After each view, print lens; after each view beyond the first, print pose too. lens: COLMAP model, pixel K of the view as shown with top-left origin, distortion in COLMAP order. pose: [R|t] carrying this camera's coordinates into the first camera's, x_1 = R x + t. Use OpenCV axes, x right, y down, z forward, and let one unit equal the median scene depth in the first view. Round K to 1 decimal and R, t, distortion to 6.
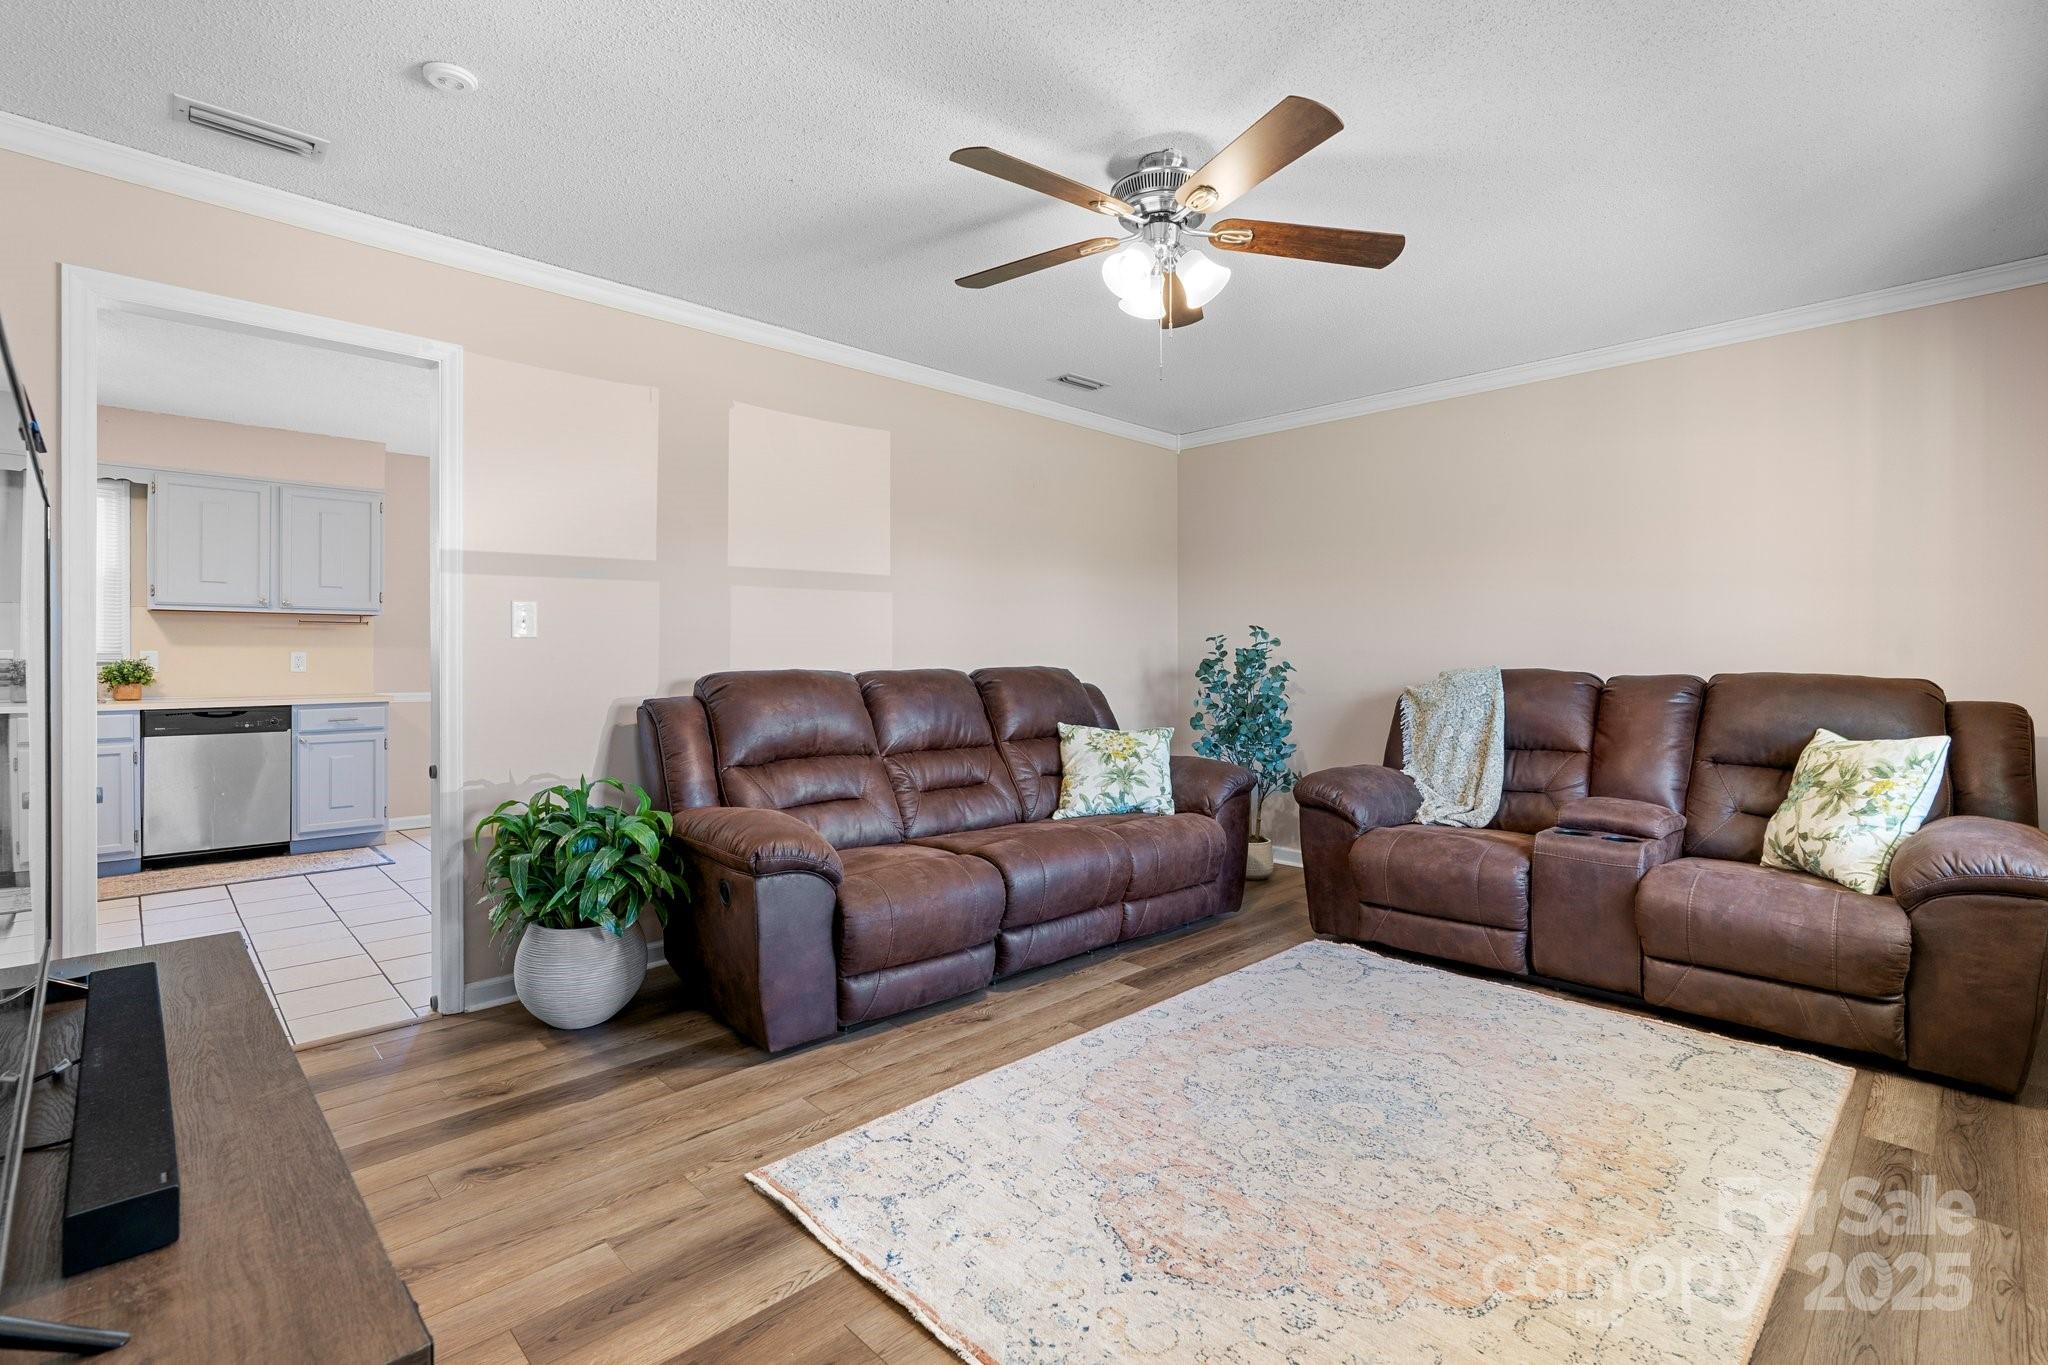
lens RADIAL K [[935.8, 0, 1024.1], [0, 935.8, 663.9], [0, 0, 1]] dist [0.000394, 0.000098]
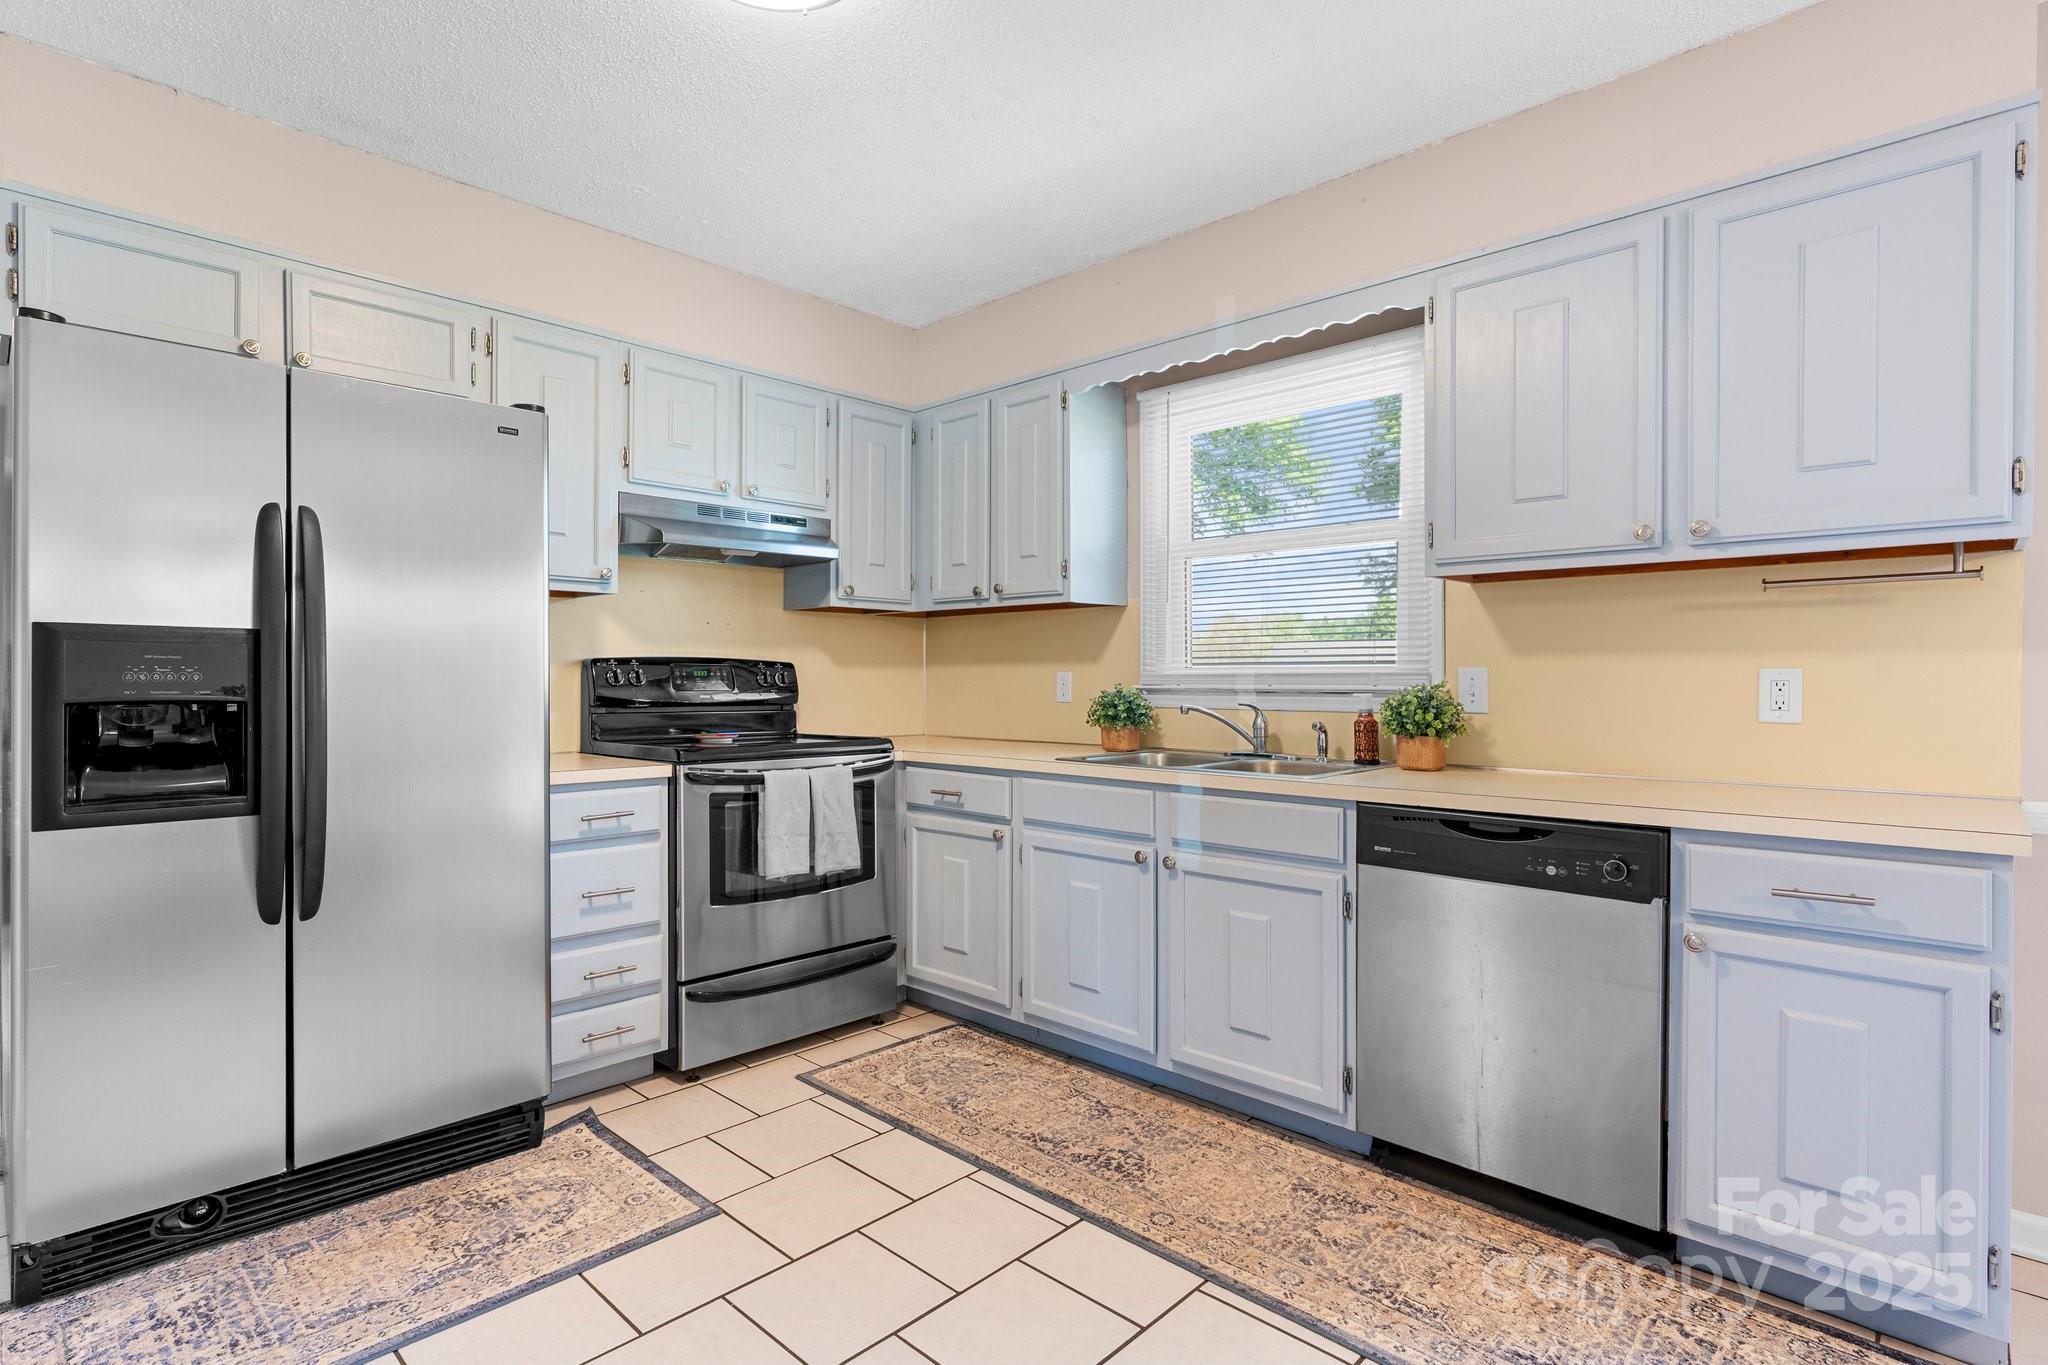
lens RADIAL K [[1014.9, 0, 1024.0], [0, 1014.9, 682.5], [0, 0, 1]] dist [-0.003714, 0.002062]
pose [[0.045398, 0.006134, -0.998950, -0.430044], [-0.007701, 0.999954, 0.005790, -0.007922], [0.998939, 0.007430, 0.045443, 0.750067]]
